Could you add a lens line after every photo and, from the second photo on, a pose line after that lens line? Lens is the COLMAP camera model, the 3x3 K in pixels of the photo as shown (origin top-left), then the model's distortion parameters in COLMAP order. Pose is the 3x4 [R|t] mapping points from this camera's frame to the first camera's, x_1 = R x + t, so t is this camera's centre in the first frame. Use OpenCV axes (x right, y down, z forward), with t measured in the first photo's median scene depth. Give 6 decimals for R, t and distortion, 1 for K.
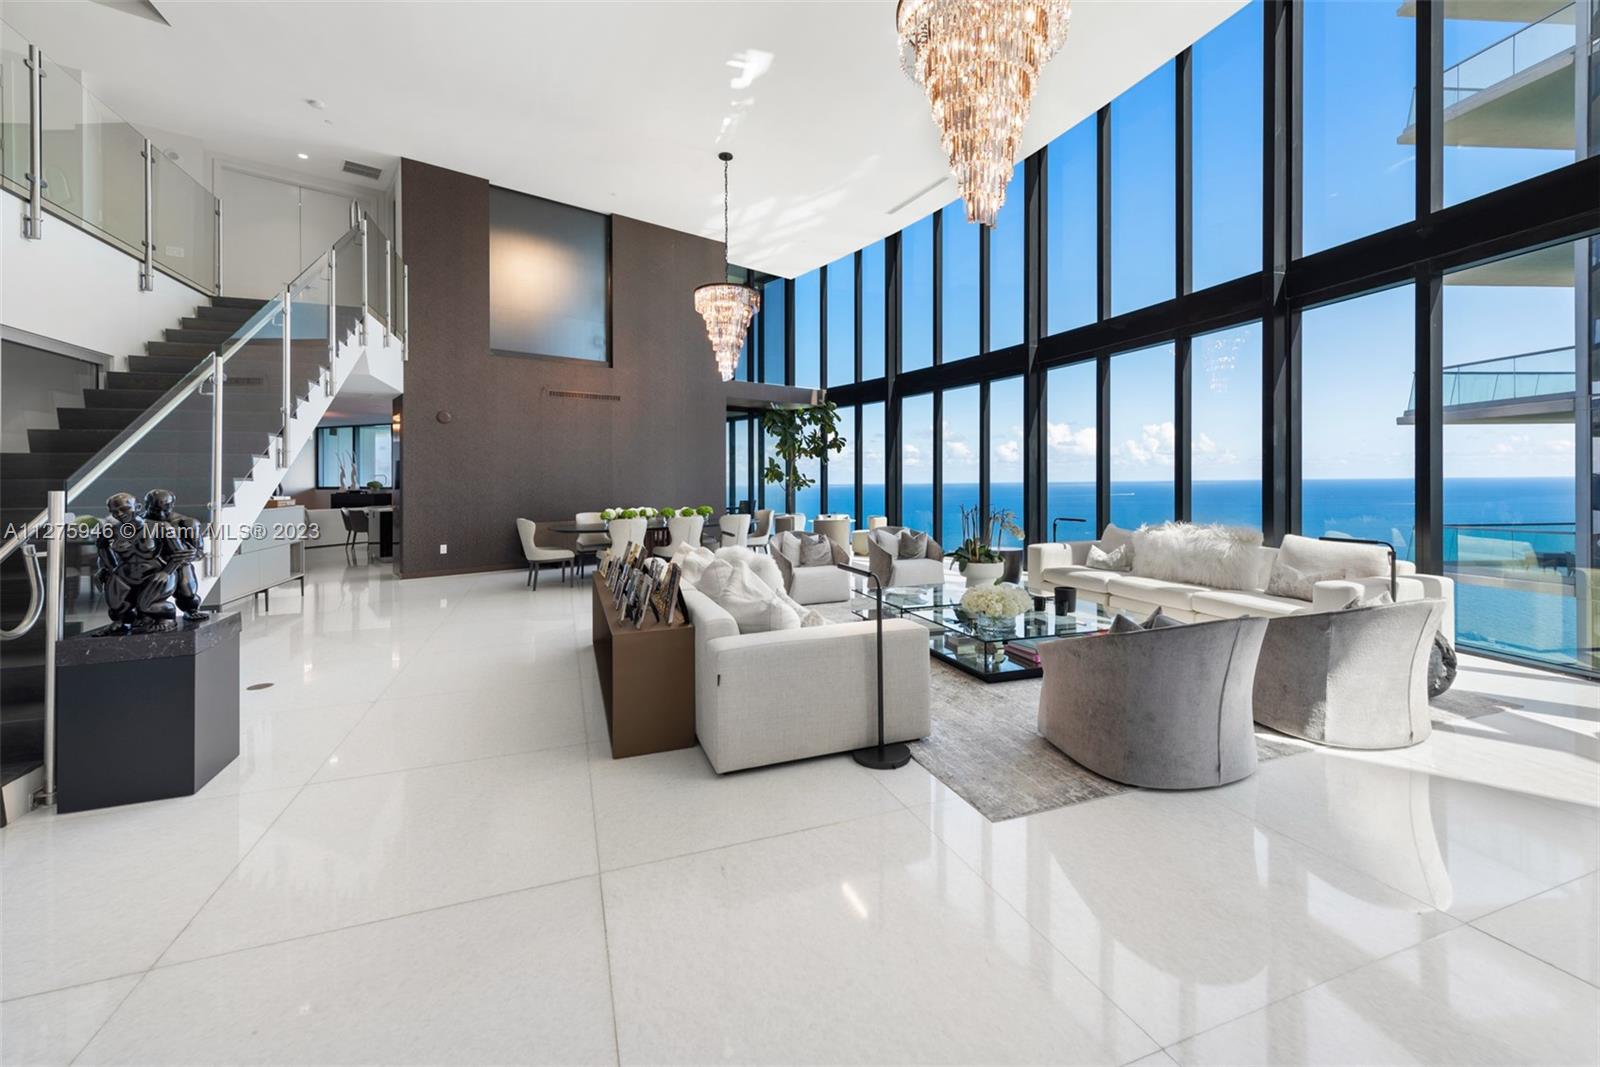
lens RADIAL K [[640.6, 0, 799.6], [0, 640.6, 500.3], [0, 0, 1]] dist [0.013150, -0.003538]
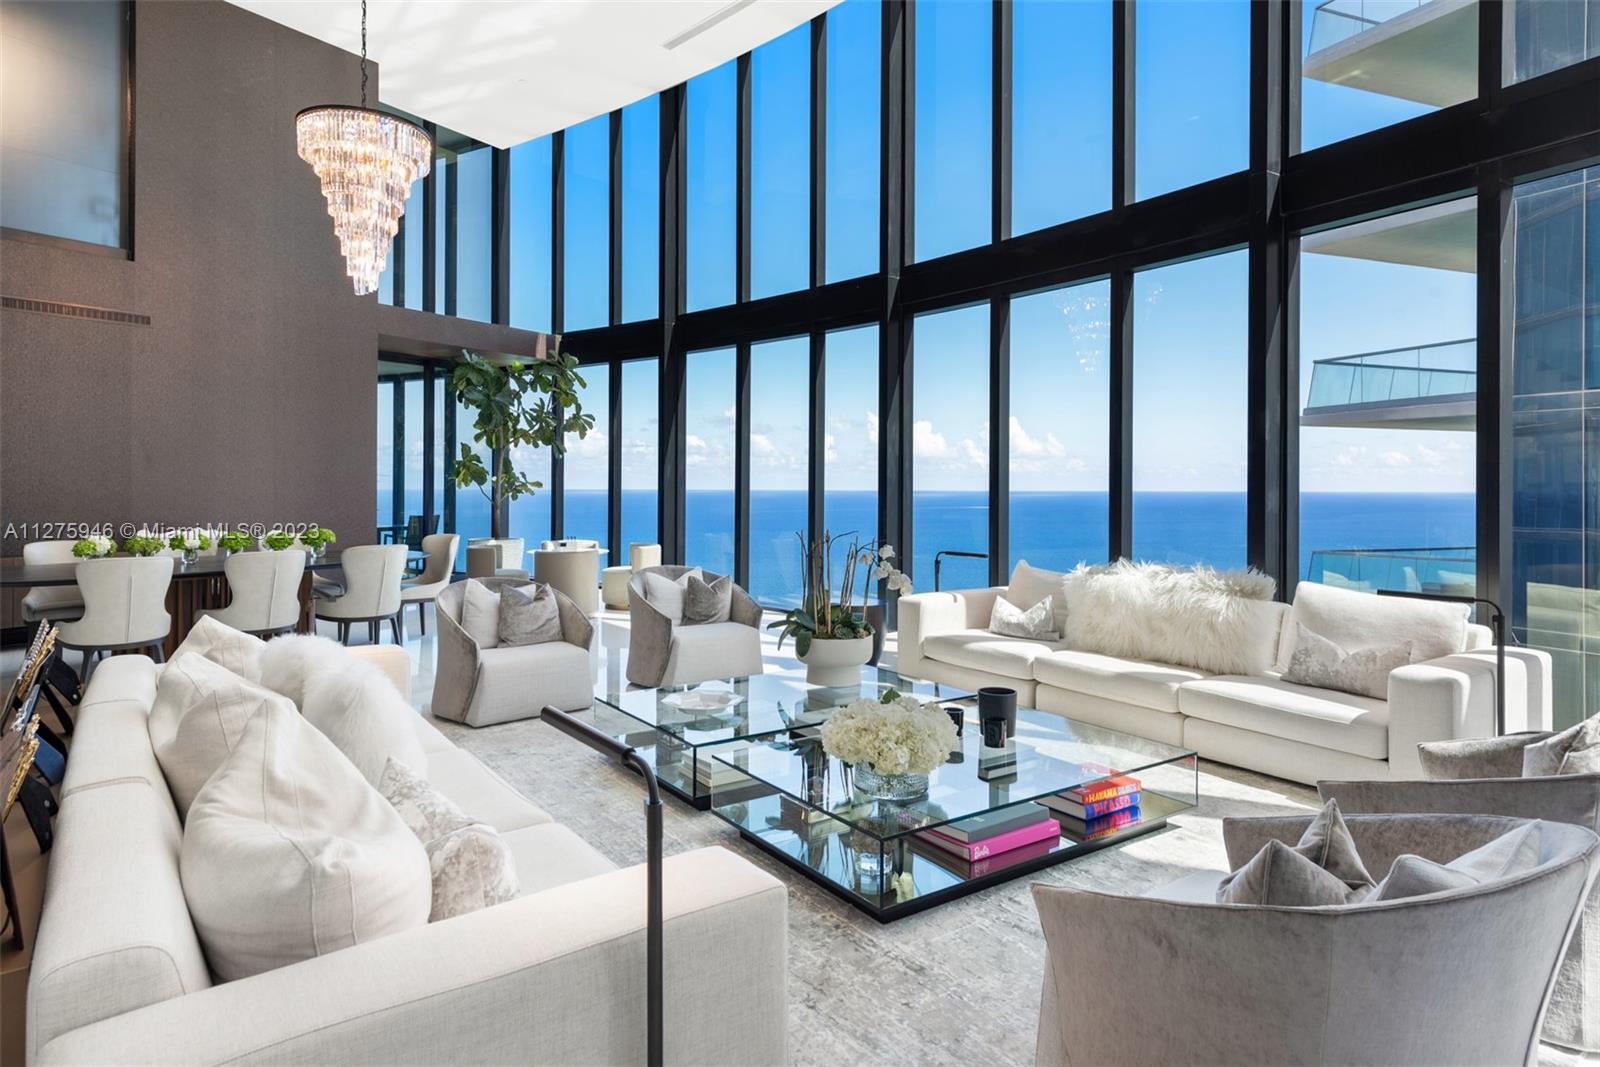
lens RADIAL K [[900.1, 0, 789.3], [0, 900.1, 505.5], [0, 0, 1]] dist [0.017988, -0.004690]
pose [[0.960785, 0.008985, 0.277148, 0.018401], [-0.006613, 0.999933, -0.009492, -0.005174], [-0.277214, 0.007287, 0.960780, 0.163352]]
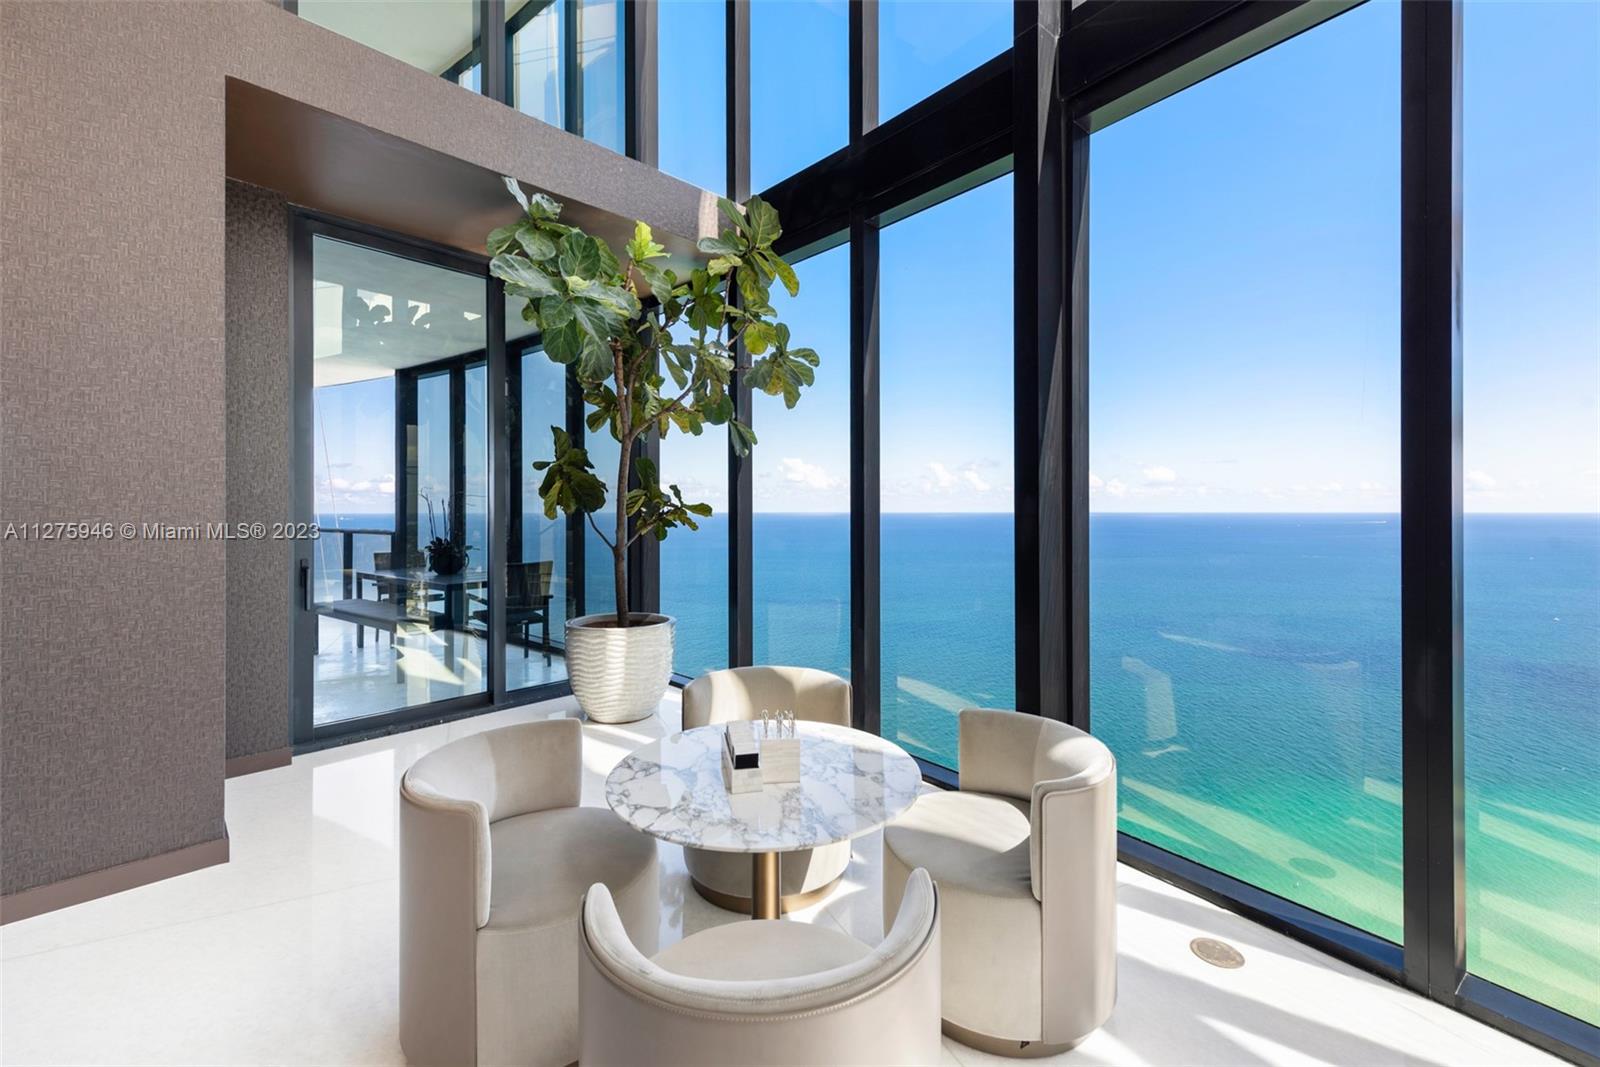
lens RADIAL K [[640.6, 0, 802.4], [0, 640.6, 521.6], [0, 0, 1]] dist [0.013150, -0.003538]
pose [[0.993522, 0.005655, 0.113498, 0.047668], [-0.002746, 0.999664, -0.025771, -0.023428], [-0.113606, 0.025292, 0.993204, 0.989616]]
